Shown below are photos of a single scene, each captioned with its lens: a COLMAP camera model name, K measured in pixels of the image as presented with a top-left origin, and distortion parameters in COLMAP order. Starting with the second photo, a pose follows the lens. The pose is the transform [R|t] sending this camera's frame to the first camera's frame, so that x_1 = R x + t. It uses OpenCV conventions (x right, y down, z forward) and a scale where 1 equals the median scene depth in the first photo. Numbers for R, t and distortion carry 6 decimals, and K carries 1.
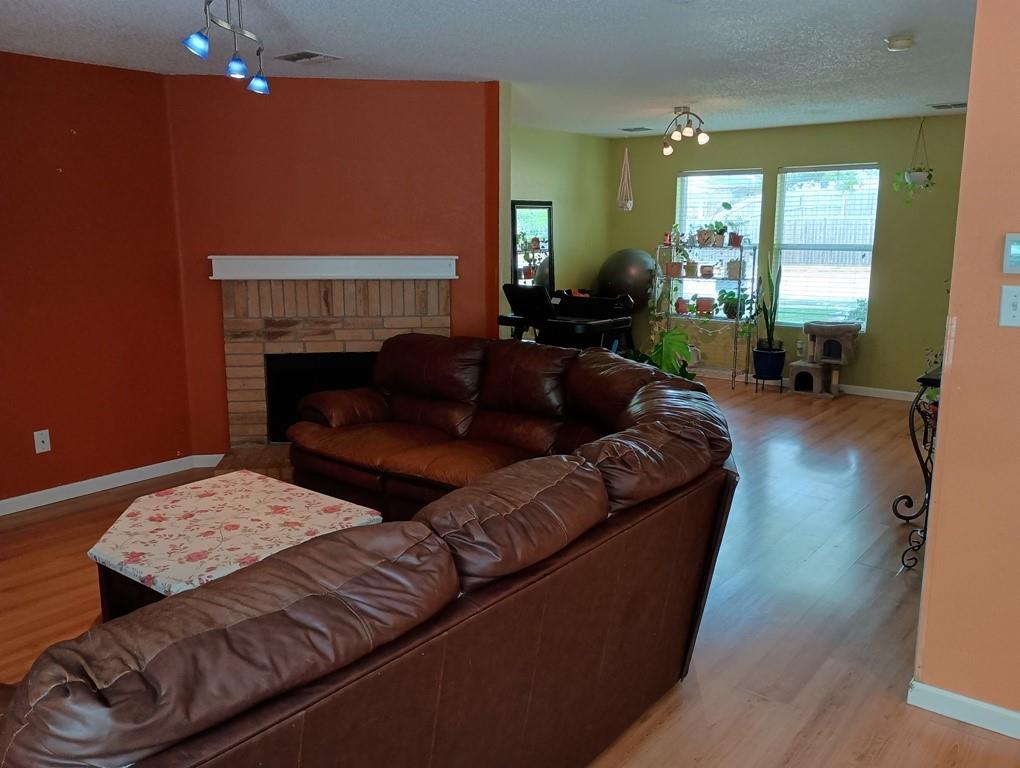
lens RADIAL K [[844.2, 0, 508.9], [0, 844.2, 376.6], [0, 0, 1]] dist [0.065579, -0.070895]
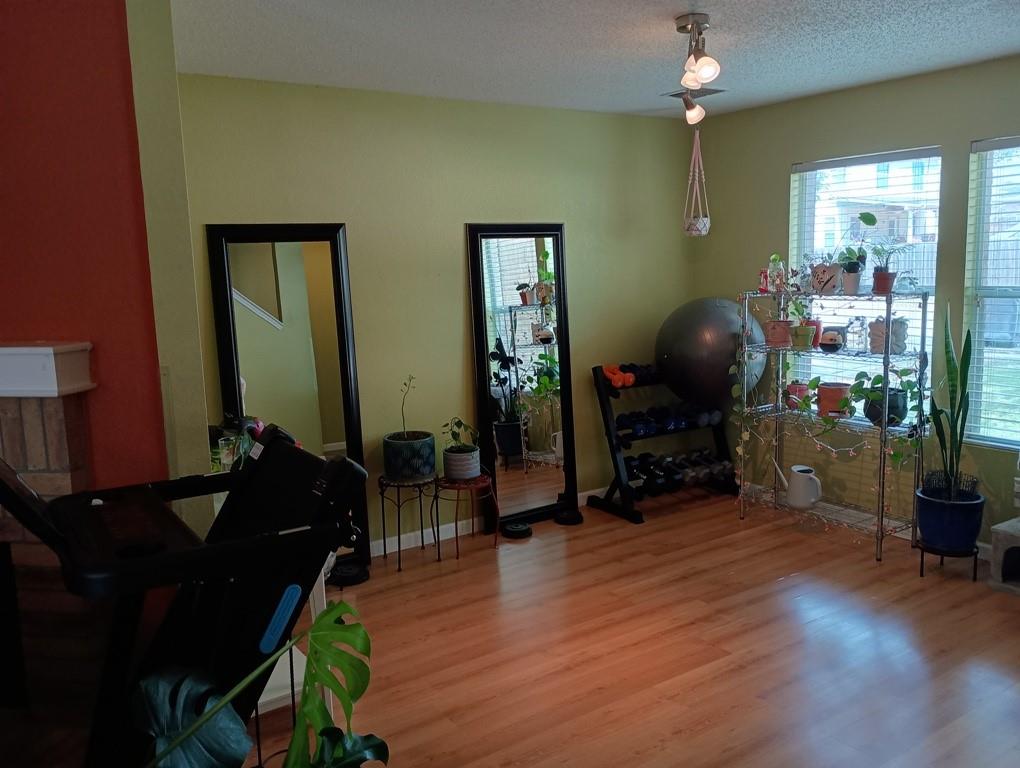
lens RADIAL K [[844.2, 0, 508.9], [0, 844.2, 376.6], [0, 0, 1]] dist [0.065579, -0.070895]
pose [[0.951438, 0.009344, -0.307697, 0.460634], [-0.020946, 0.999188, -0.034425, -0.170765], [0.307125, 0.039199, 0.950861, 0.926955]]
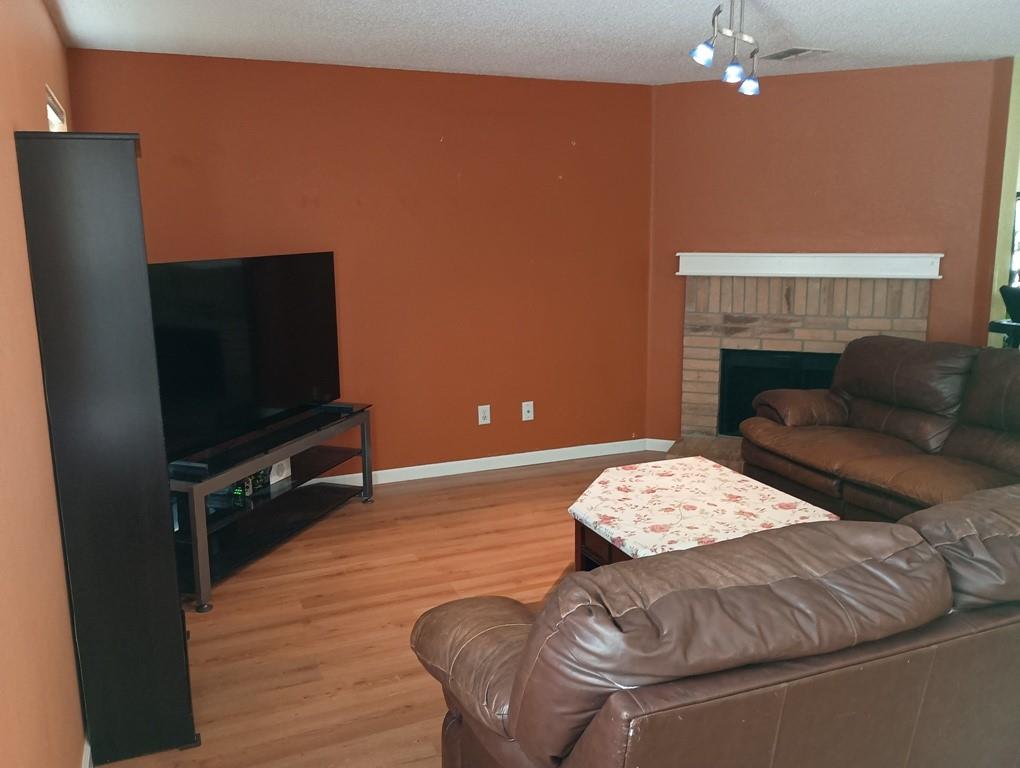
lens RADIAL K [[844.2, 0, 508.9], [0, 844.2, 376.6], [0, 0, 1]] dist [0.065579, -0.070895]
pose [[0.874658, 0.079758, -0.478134, -0.027408], [-0.079407, 0.996621, 0.020987, 0.008990], [0.478193, 0.019610, 0.878036, -0.036306]]
